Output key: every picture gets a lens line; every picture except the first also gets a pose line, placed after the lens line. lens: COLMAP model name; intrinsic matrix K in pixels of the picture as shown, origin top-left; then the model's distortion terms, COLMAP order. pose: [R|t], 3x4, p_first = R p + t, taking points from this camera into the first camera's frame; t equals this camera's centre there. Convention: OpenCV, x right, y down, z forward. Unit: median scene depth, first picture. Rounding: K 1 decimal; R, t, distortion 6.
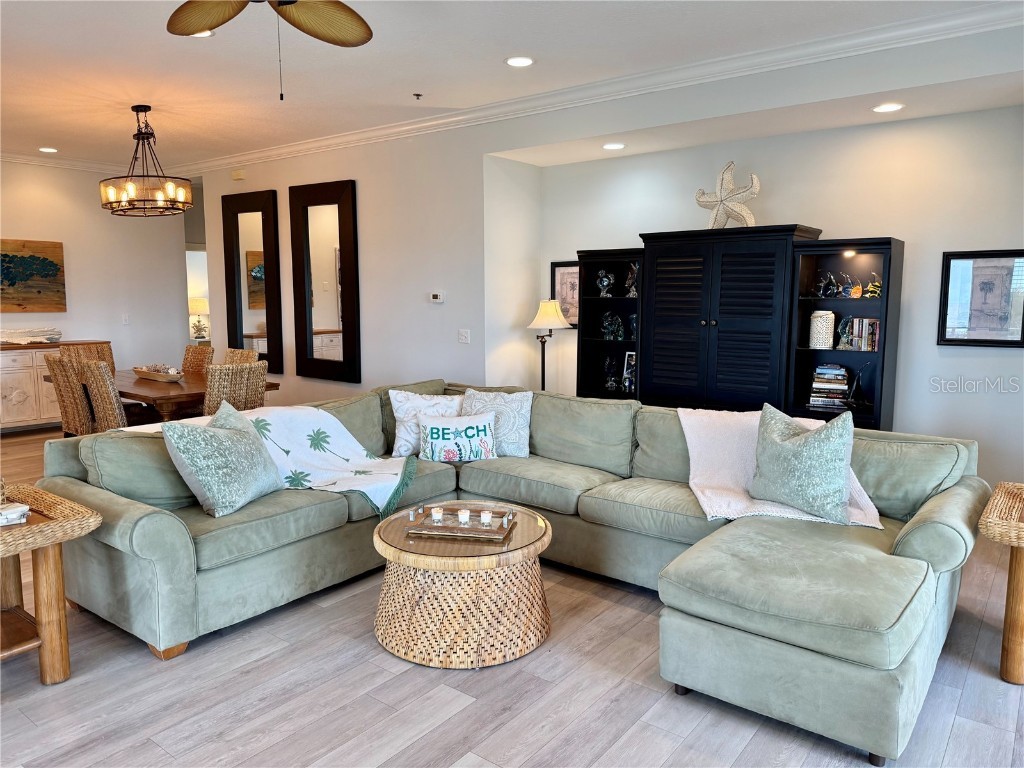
lens RADIAL K [[740.6, 0, 516.8], [0, 740.6, 385.7], [0, 0, 1]] dist [0.000886, 0.000682]
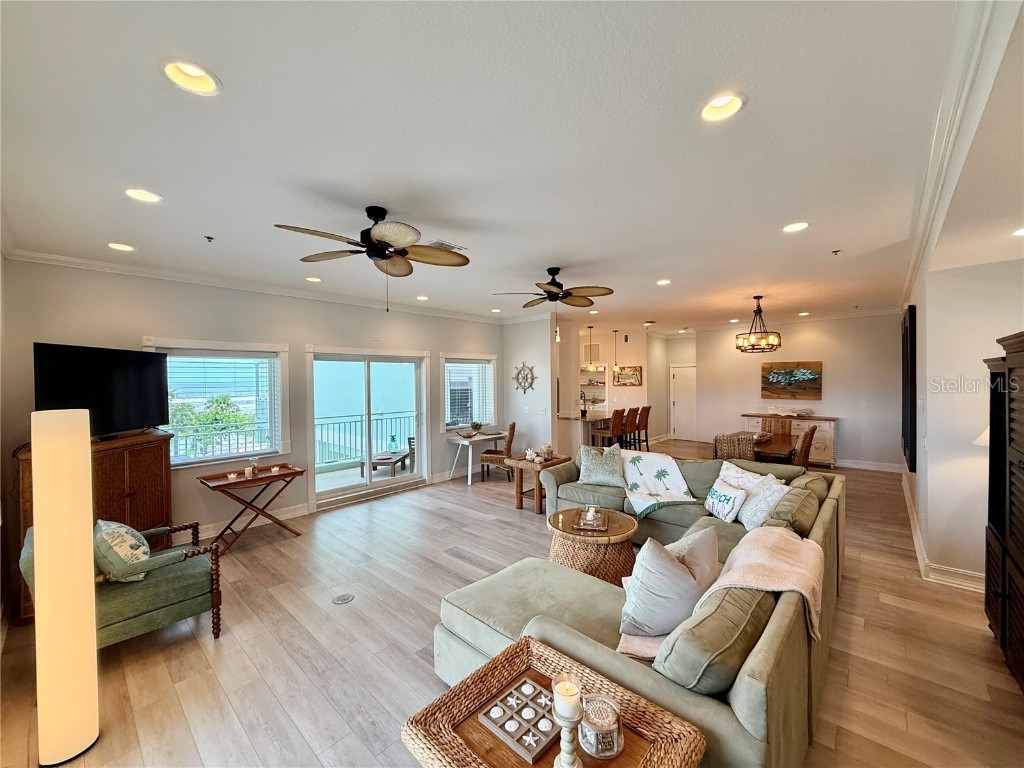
lens RADIAL K [[402.1, 0, 508.8], [0, 402.1, 382.2], [0, 0, 1]] dist [0.000135, -0.000067]
pose [[-0.064460, 0.003194, -0.997915, 0.573362], [-0.122537, 0.992402, 0.011092, -0.088300], [0.990368, 0.122997, -0.063579, 0.453058]]
